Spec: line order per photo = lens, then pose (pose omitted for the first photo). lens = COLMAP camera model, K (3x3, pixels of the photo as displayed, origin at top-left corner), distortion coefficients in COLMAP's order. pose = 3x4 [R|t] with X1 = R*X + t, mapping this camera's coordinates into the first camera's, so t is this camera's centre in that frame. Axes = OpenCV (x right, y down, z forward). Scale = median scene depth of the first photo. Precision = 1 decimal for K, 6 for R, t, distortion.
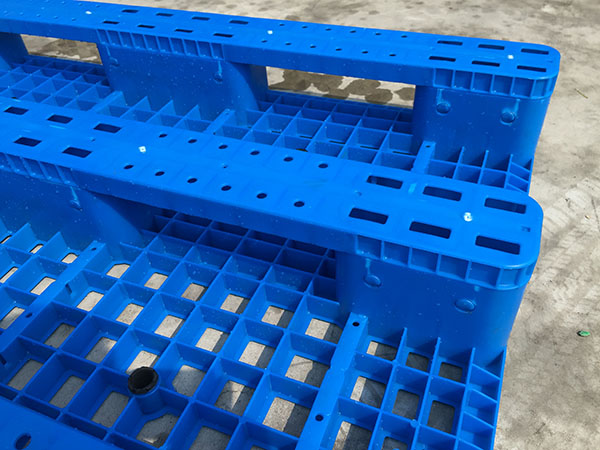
lens RADIAL K [[513.8, 0, 299.6], [0, 513.8, 226.8], [0, 0, 1]] dist [0.095911, -0.142496]
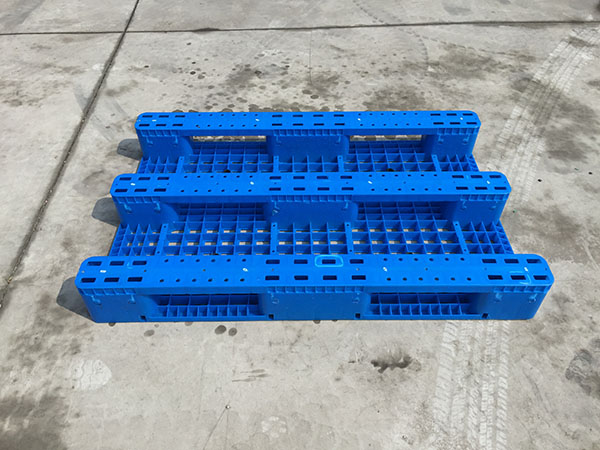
lens RADIAL K [[513.8, 0, 300.3], [0, 513.8, 226.7], [0, 0, 1]] dist [0.095911, -0.142496]
pose [[0.916983, -0.231540, 0.324855, -1.326441], [0.219375, 0.972820, 0.074136, -0.173791], [-0.333191, 0.003283, 0.942854, -1.198139]]
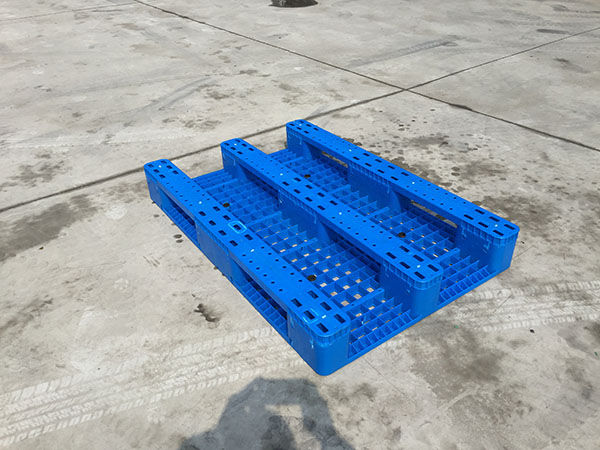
lens RADIAL K [[513.8, 0, 298.7], [0, 513.8, 227.0], [0, 0, 1]] dist [0.095911, -0.142496]
pose [[0.845315, 0.325081, -0.423987, 0.663894], [-0.373605, 0.926959, -0.034145, 0.096840], [0.381919, 0.187267, 0.905024, -1.503666]]
